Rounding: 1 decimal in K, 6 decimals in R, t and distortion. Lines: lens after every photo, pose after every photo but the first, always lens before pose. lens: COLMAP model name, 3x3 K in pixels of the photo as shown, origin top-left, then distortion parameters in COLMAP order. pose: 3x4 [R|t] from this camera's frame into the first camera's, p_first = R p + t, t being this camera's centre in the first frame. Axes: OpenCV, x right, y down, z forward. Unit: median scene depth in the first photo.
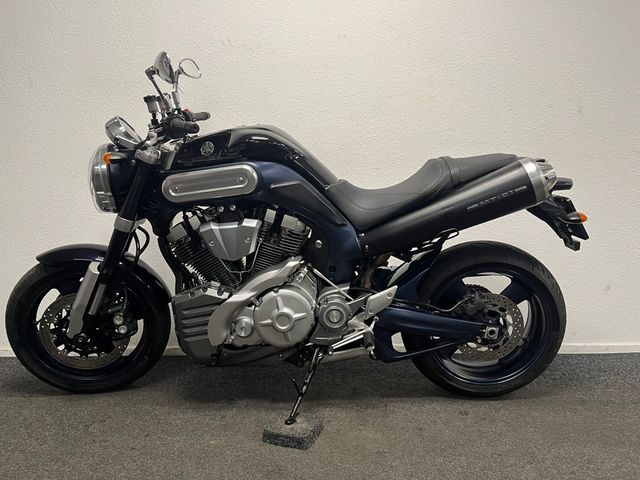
lens RADIAL K [[481.4, 0, 315.7], [0, 481.4, 237.2], [0, 0, 1]] dist [0.059809, -0.021408]
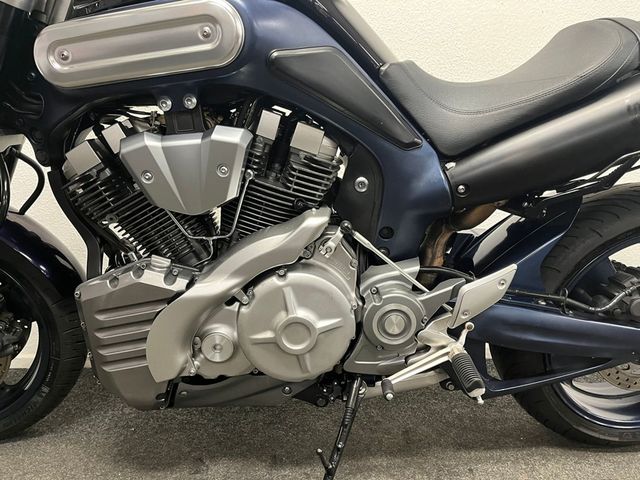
lens RADIAL K [[481.4, 0, 322.4], [0, 481.4, 243.0], [0, 0, 1]] dist [0.059809, -0.021408]
pose [[0.998608, -0.000300, 0.052743, -0.064200], [-0.003688, 0.997139, 0.075500, 0.038188], [-0.052615, -0.075589, 0.995750, 0.480564]]
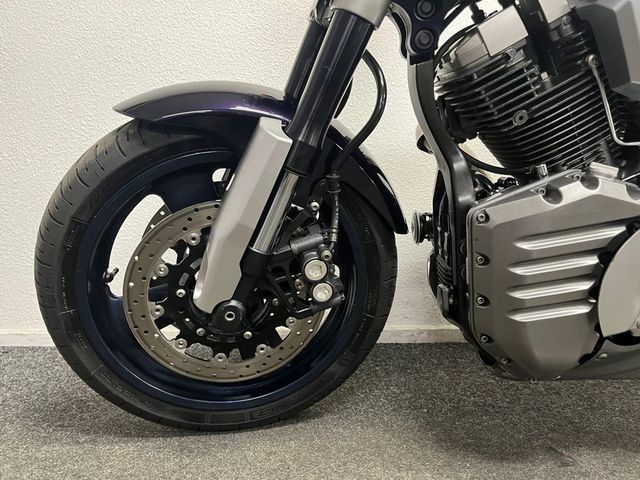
lens RADIAL K [[481.4, 0, 322.9], [0, 481.4, 241.6], [0, 0, 1]] dist [0.059809, -0.021408]
pose [[0.998993, 0.003378, 0.044738, -0.440536], [-0.005822, 0.998492, 0.054593, 0.131614], [-0.044486, -0.054798, 0.997506, 0.625323]]
